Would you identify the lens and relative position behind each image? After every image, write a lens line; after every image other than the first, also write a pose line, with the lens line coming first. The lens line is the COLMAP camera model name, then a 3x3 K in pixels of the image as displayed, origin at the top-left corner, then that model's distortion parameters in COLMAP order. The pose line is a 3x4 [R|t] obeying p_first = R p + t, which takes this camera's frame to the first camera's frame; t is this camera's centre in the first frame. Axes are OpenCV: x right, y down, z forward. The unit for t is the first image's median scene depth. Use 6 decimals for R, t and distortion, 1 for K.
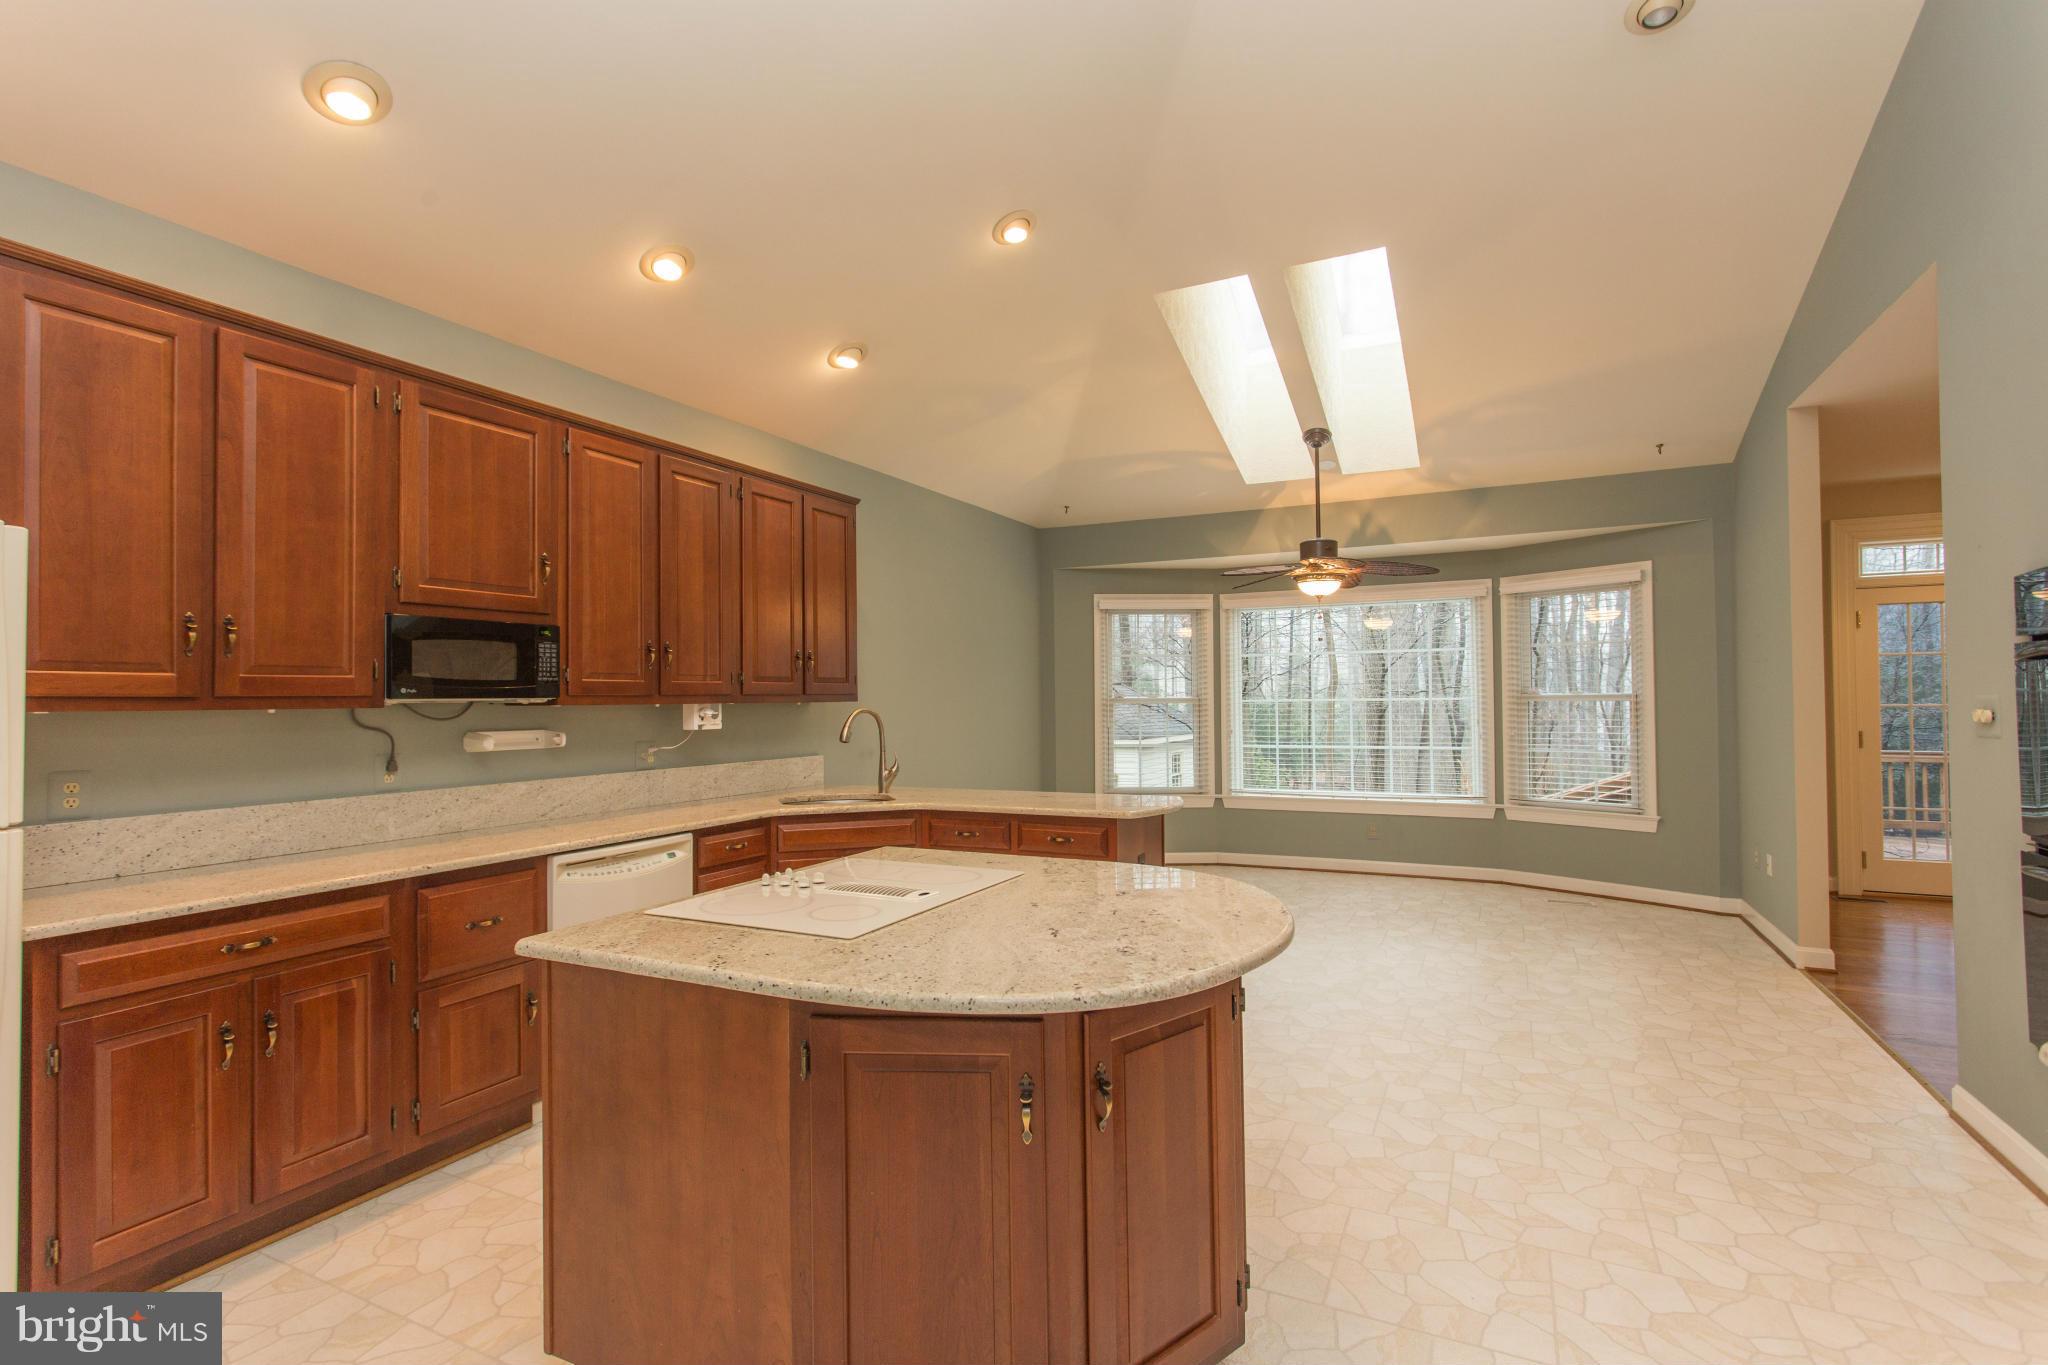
lens RADIAL K [[971.8, 0, 1022.2], [0, 971.8, 685.0], [0, 0, 1]] dist [0.003786, -0.000179]
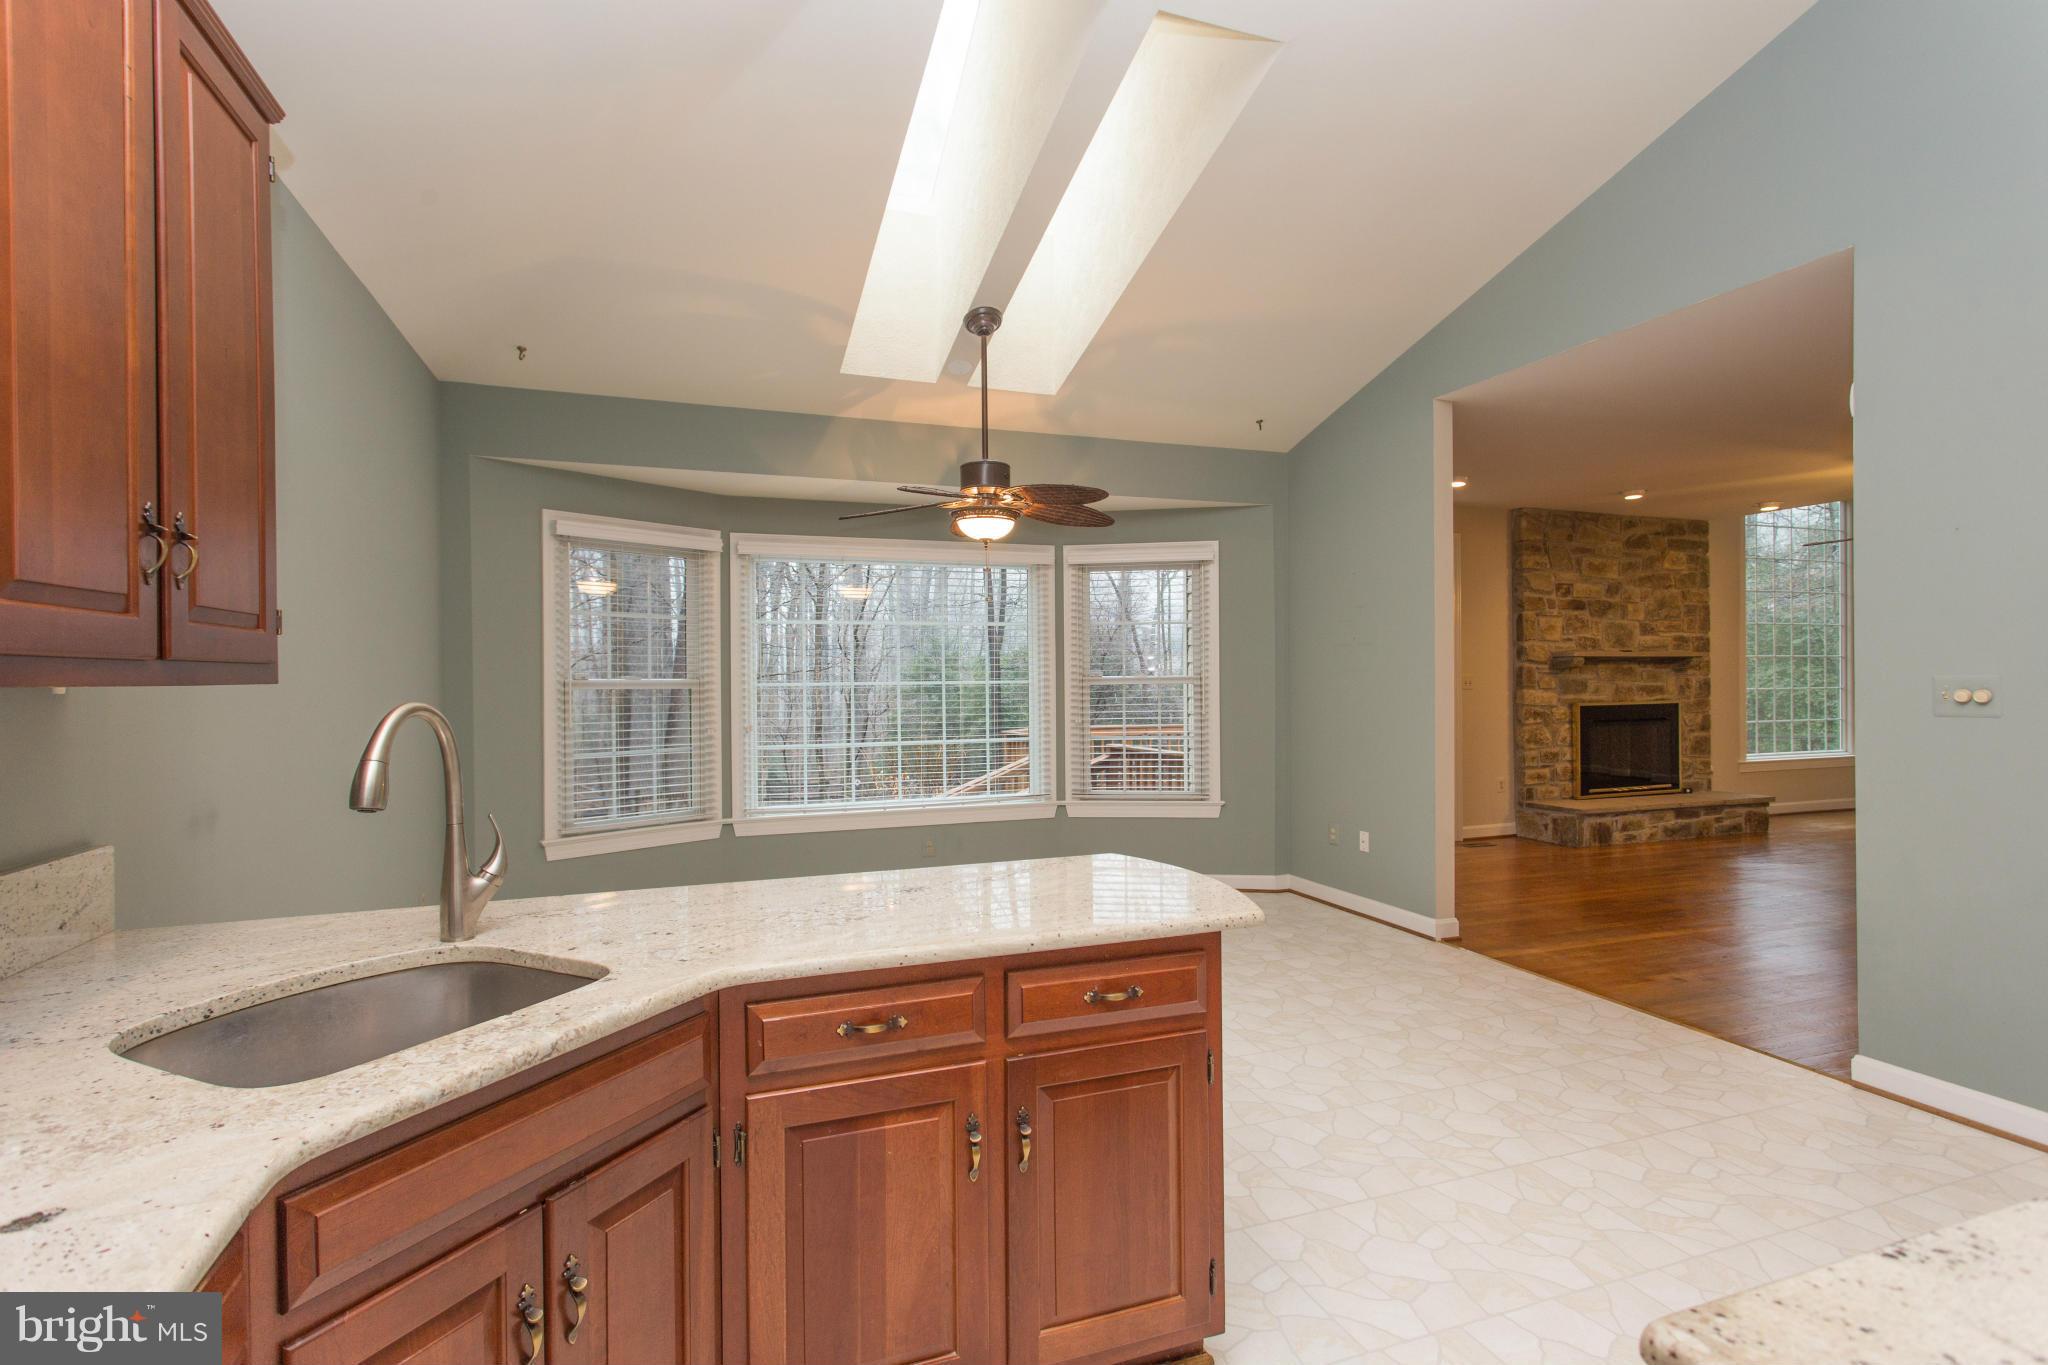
lens RADIAL K [[971.8, 0, 1015.1], [0, 971.8, 681.9], [0, 0, 1]] dist [0.003786, -0.000179]
pose [[0.695502, 0.001599, 0.718523, -0.198350], [-0.009901, 0.999924, 0.007359, 0.009003], [-0.718456, -0.012232, 0.695465, 0.463124]]
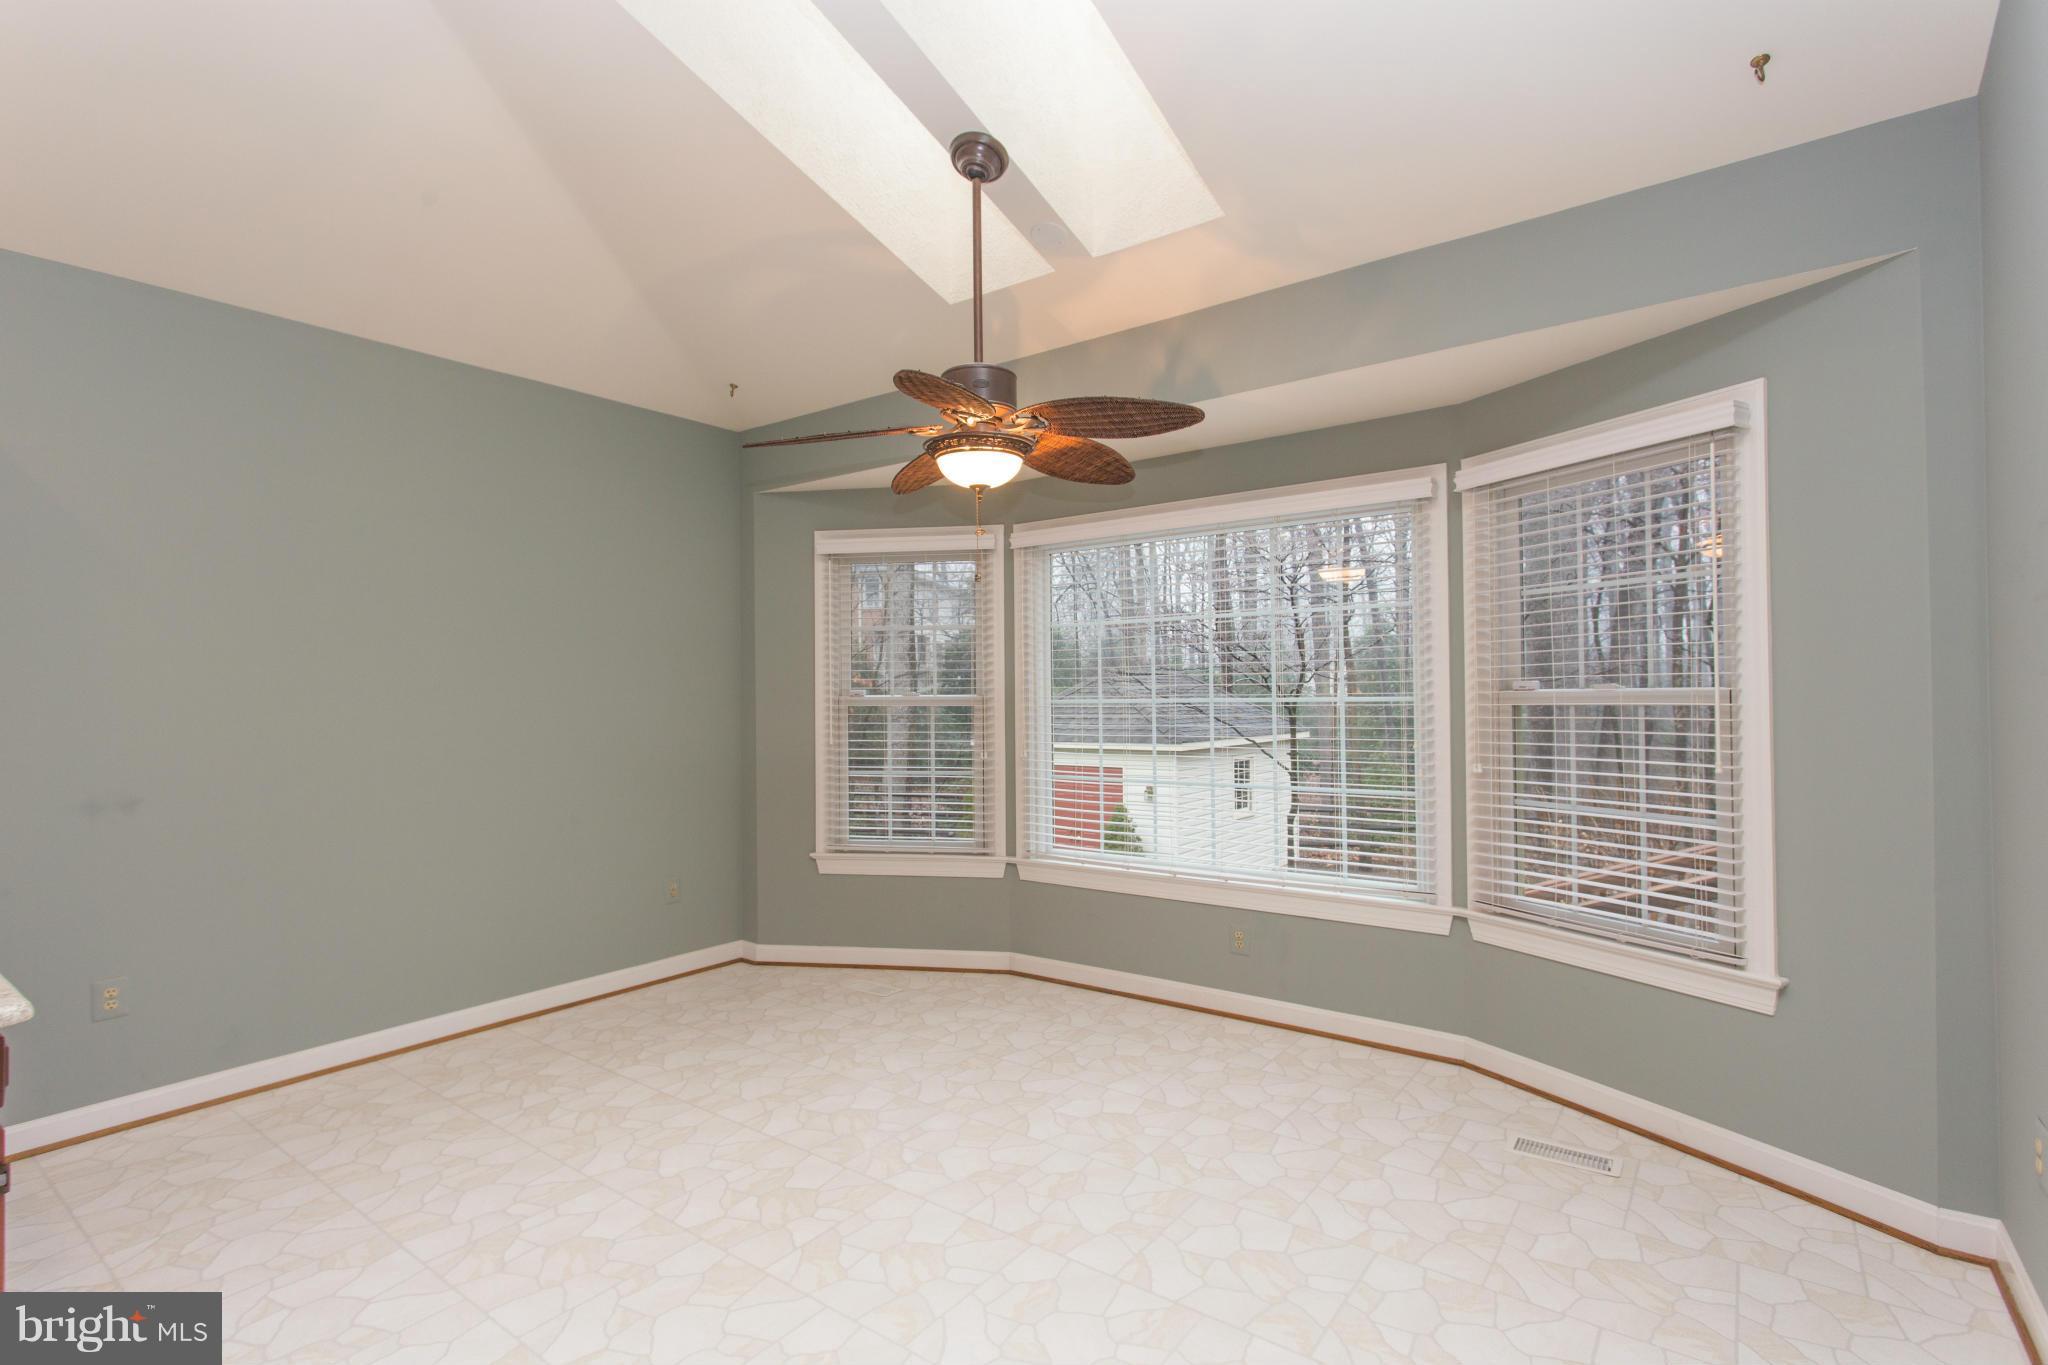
lens RADIAL K [[964.9, 0, 1021.3], [0, 964.9, 686.4], [0, 0, 1]] dist [-0.000179, 0.000180]
pose [[0.982888, -0.000693, -0.184203, 0.402731], [0.000970, 0.999999, 0.001413, 0.007075], [0.184202, -0.001567, 0.982887, 0.520734]]
